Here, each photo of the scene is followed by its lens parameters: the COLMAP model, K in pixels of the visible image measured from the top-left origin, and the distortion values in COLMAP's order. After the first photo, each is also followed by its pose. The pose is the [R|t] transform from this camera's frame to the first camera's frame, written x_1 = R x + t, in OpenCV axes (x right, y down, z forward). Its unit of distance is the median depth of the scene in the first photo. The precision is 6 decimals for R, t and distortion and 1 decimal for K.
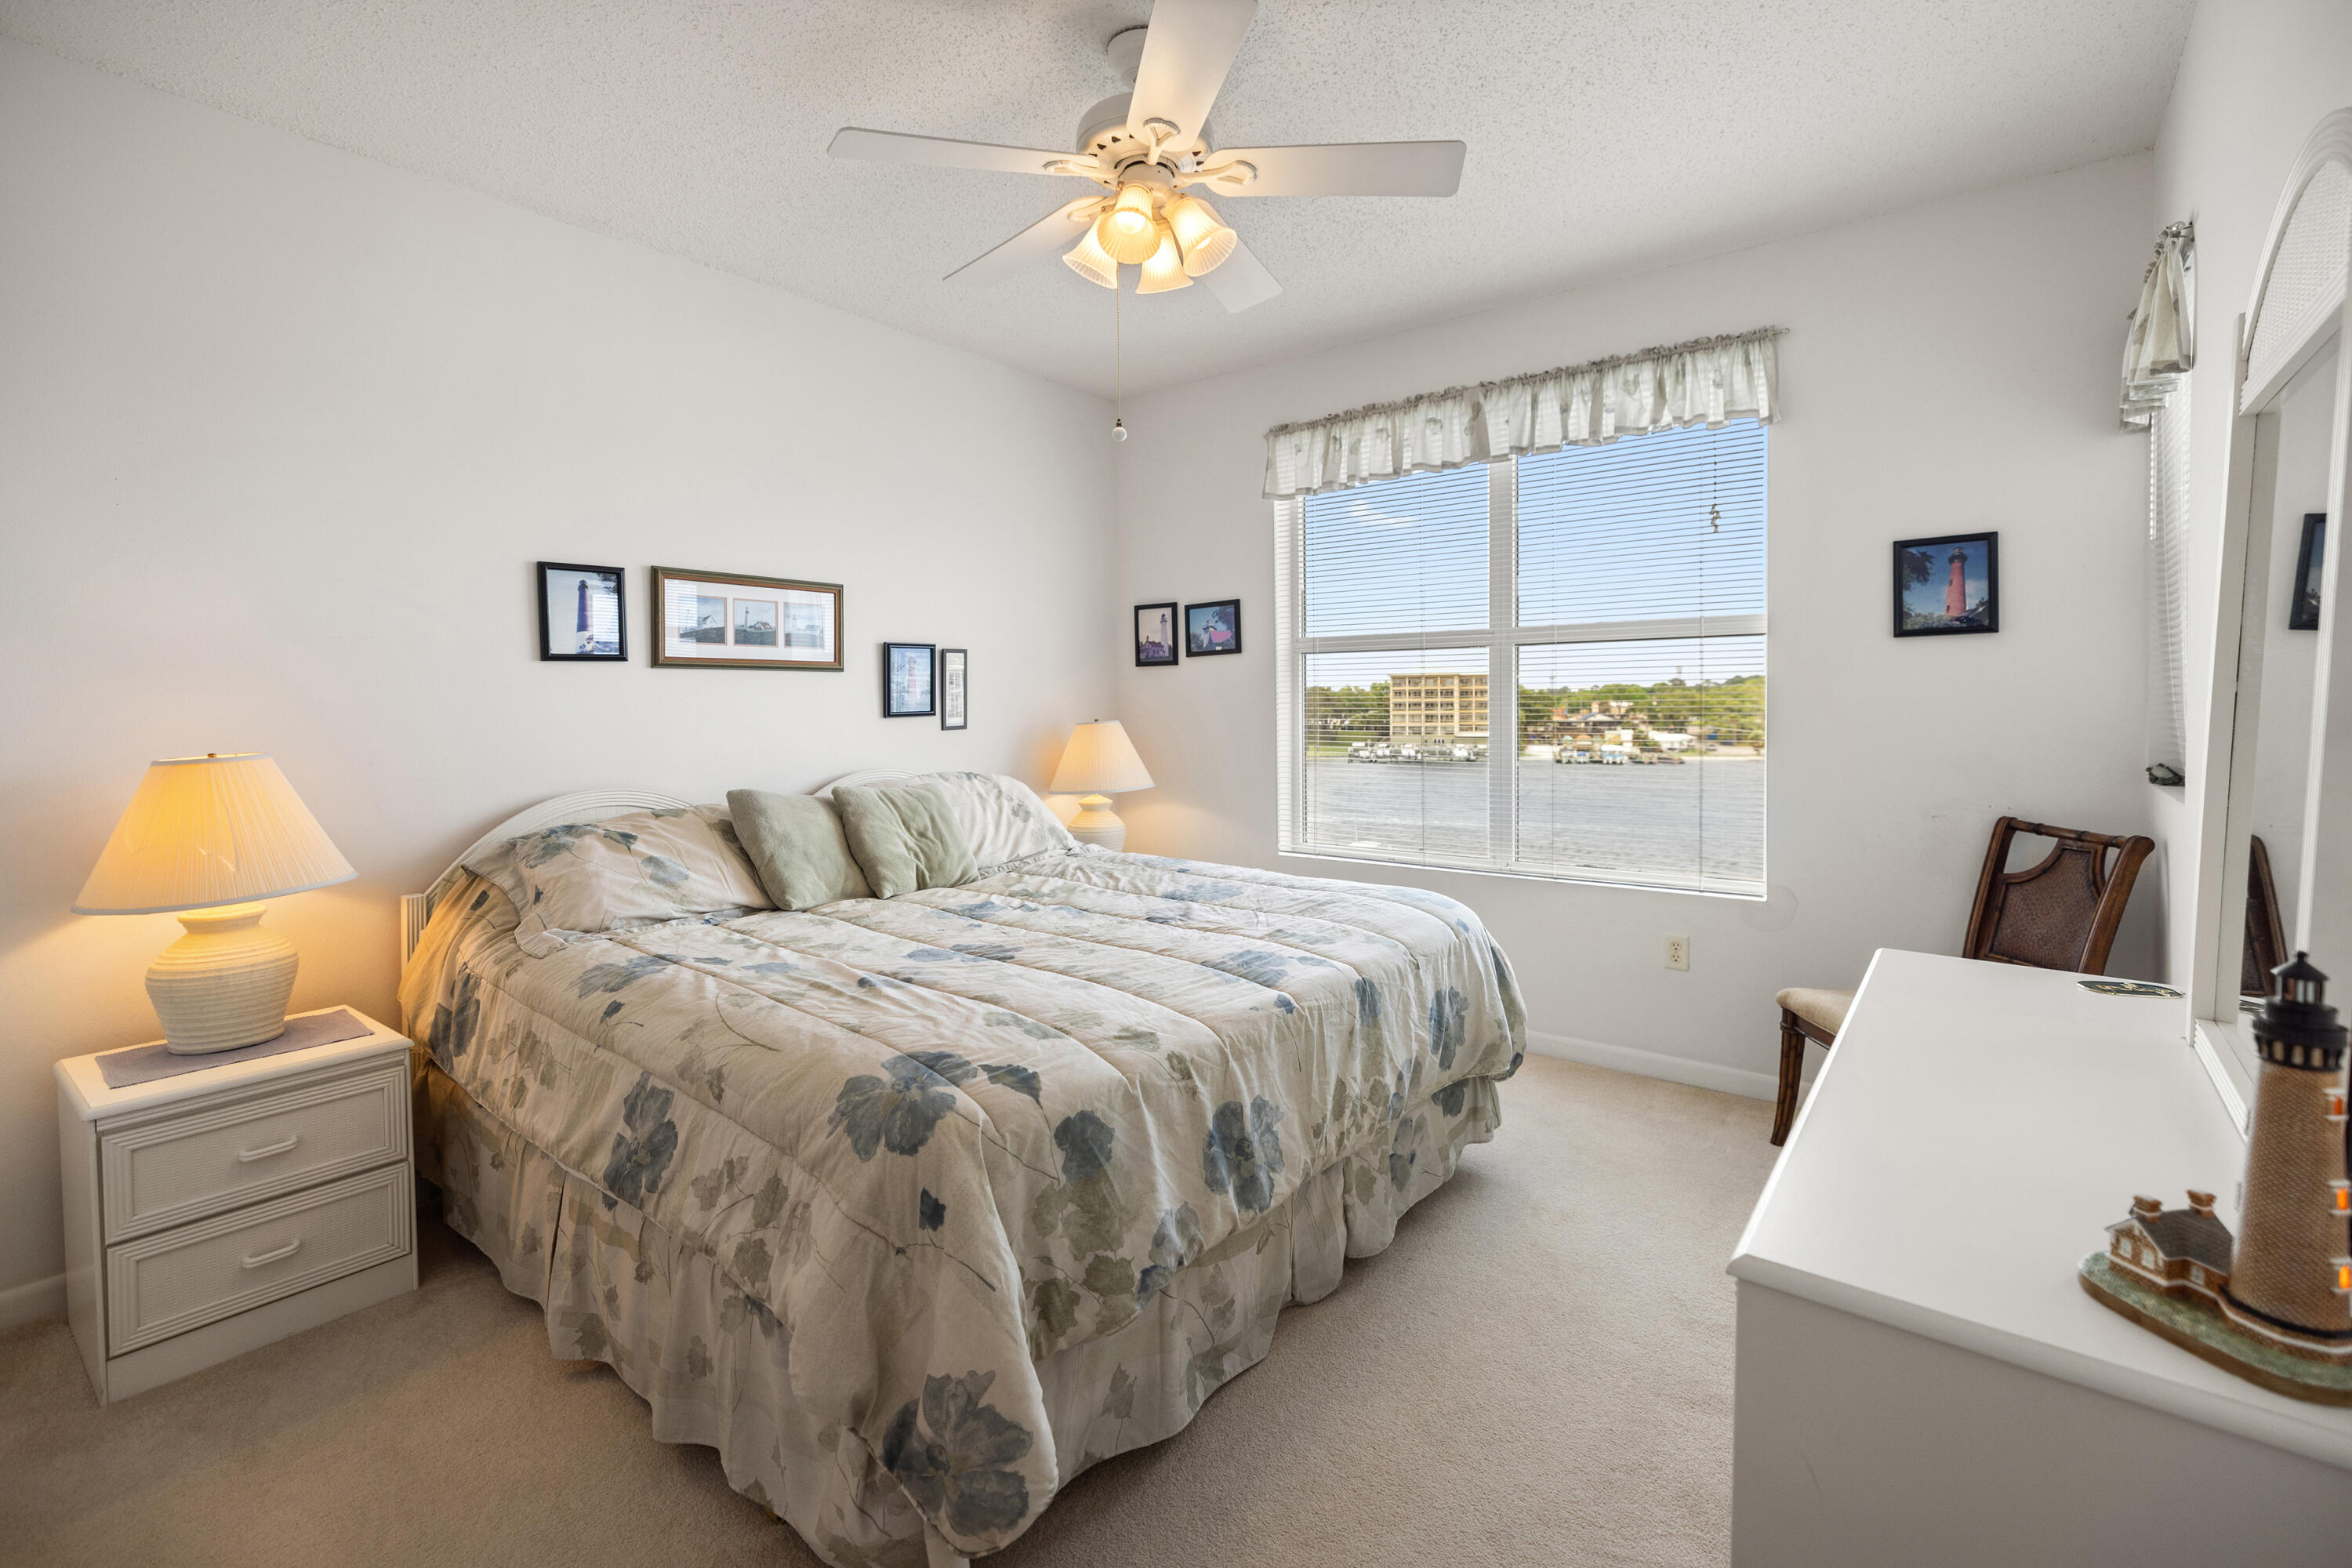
lens RADIAL K [[1025.1, 0, 1139.0], [0, 1025.1, 756.0], [0, 0, 1]] dist [-0.001266, -0.000071]
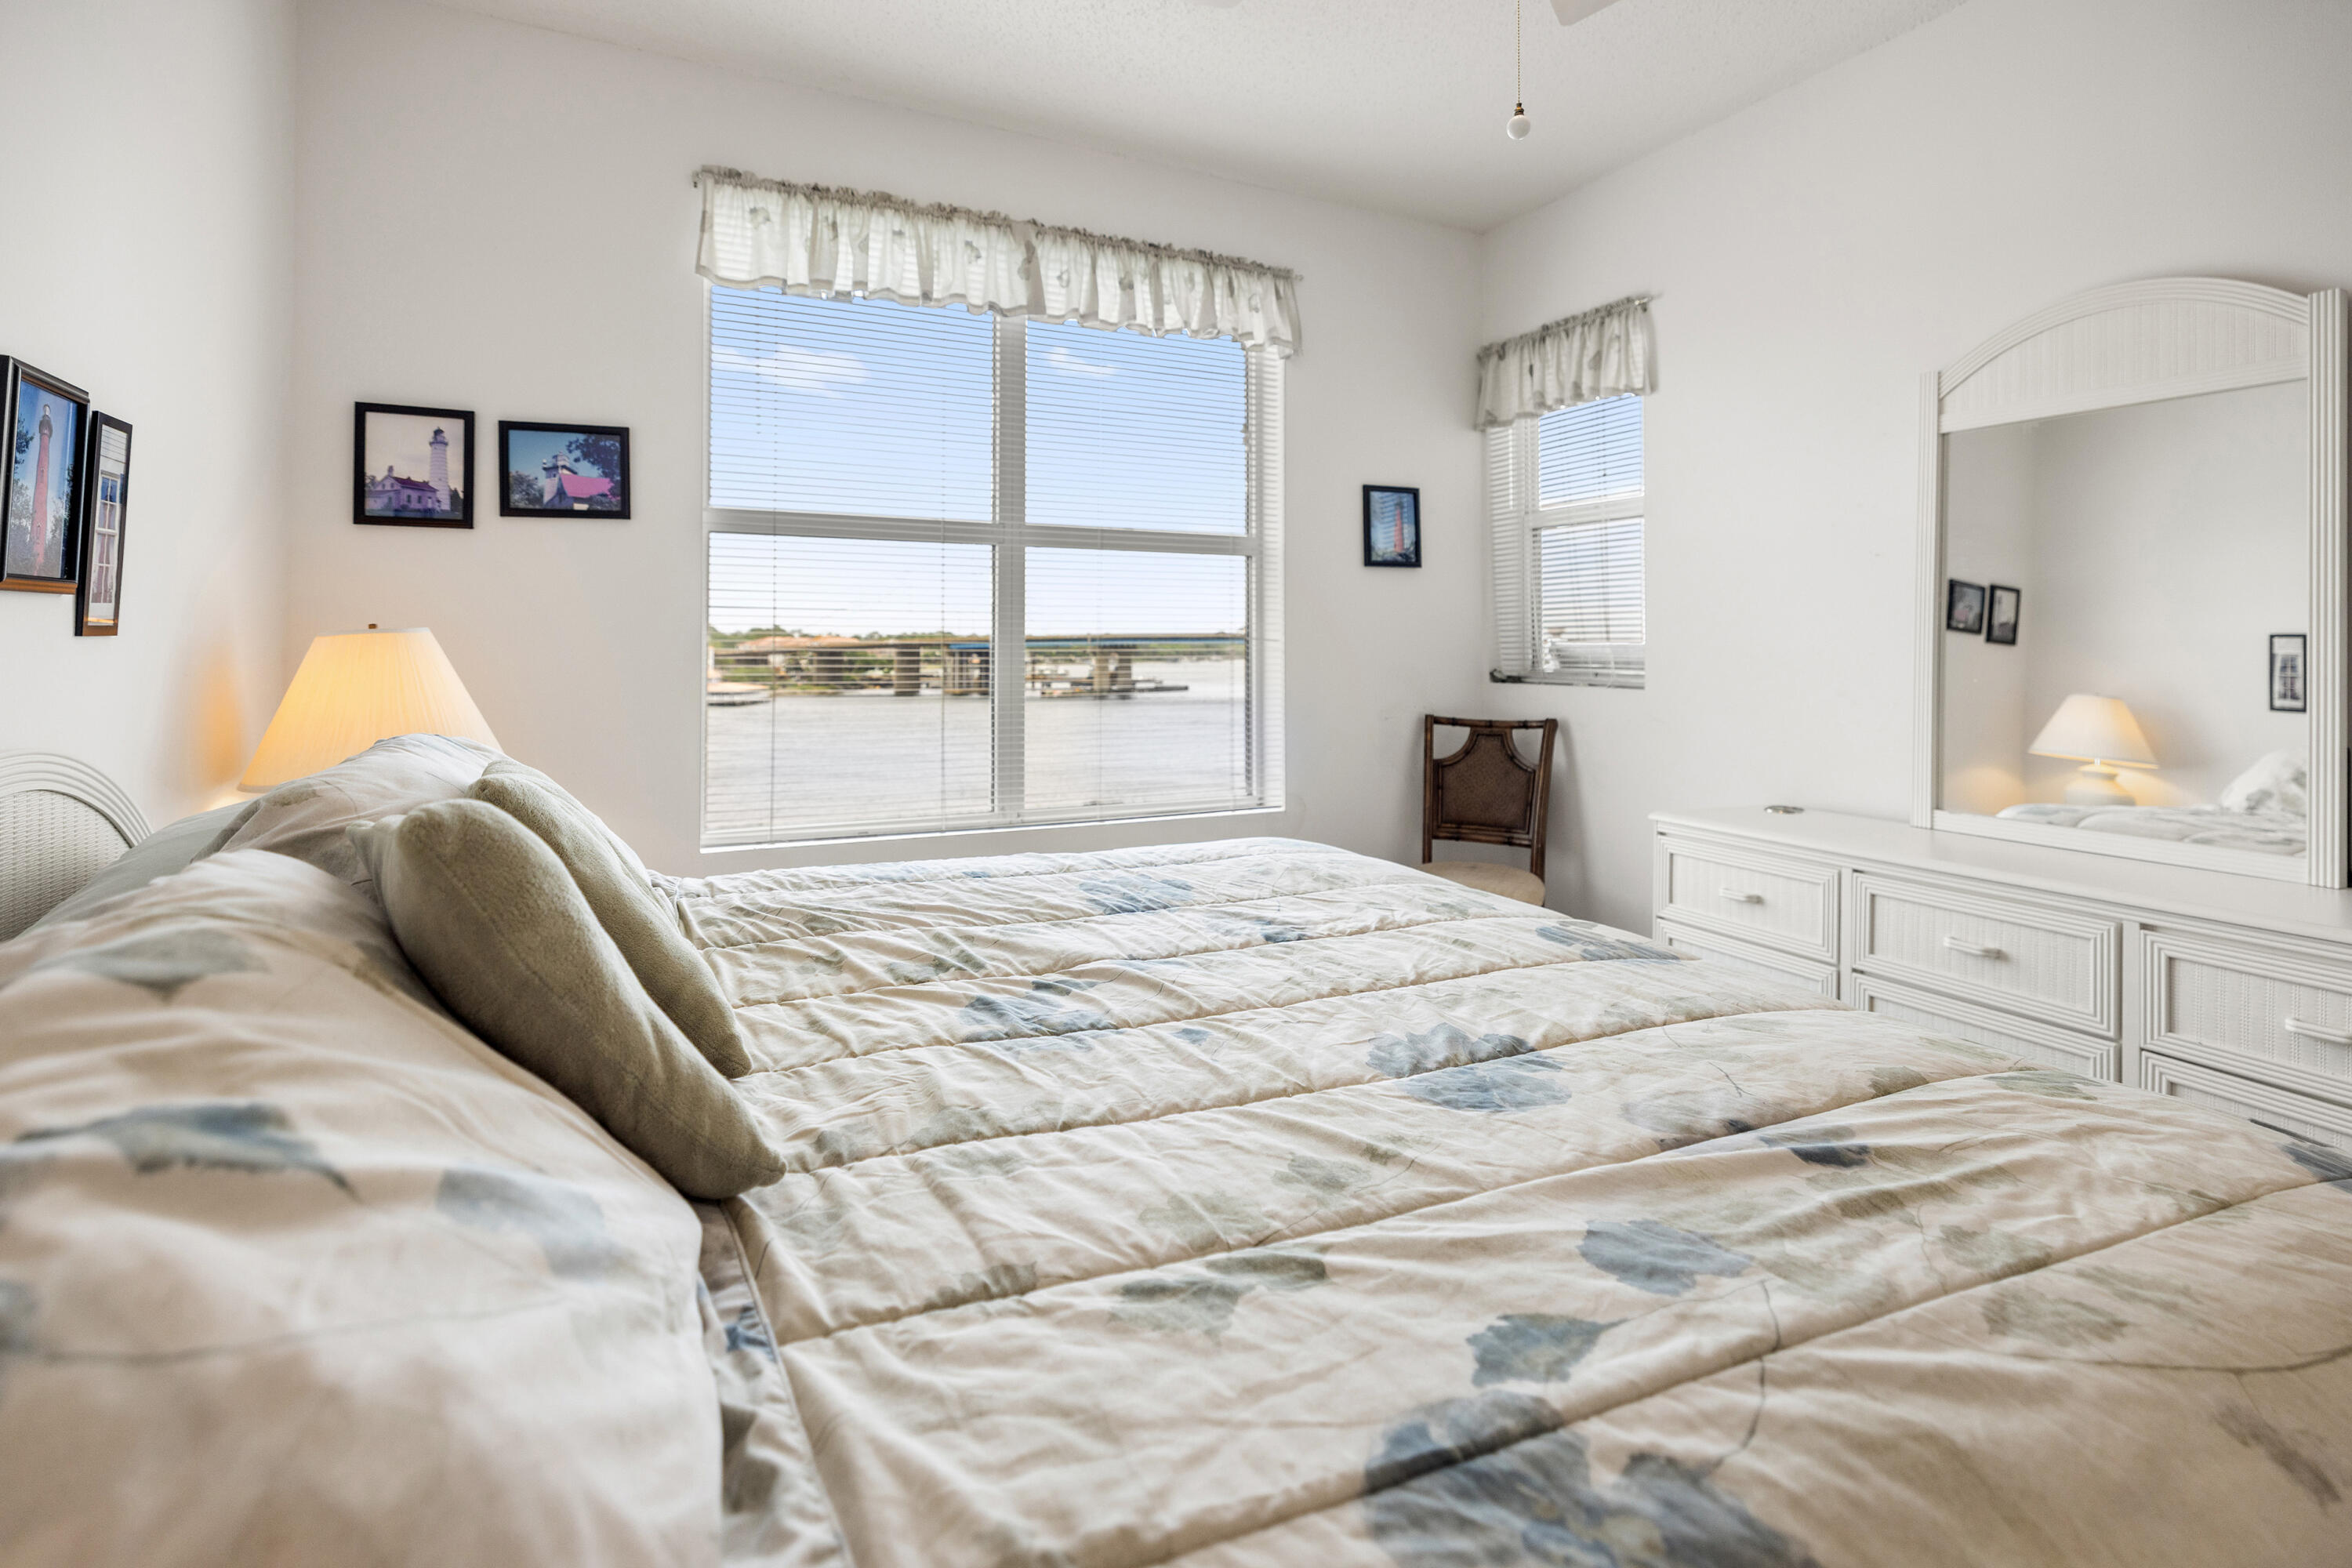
lens RADIAL K [[1119.6, 0, 1173.8], [0, 1119.6, 654.5], [0, 0, 1]] dist [-0.002060, 0.000452]
pose [[0.434334, 0.005819, 0.900733, -0.415363], [0.037004, 0.999020, -0.024297, 0.005930], [-0.899992, 0.043884, 0.433692, 0.528750]]
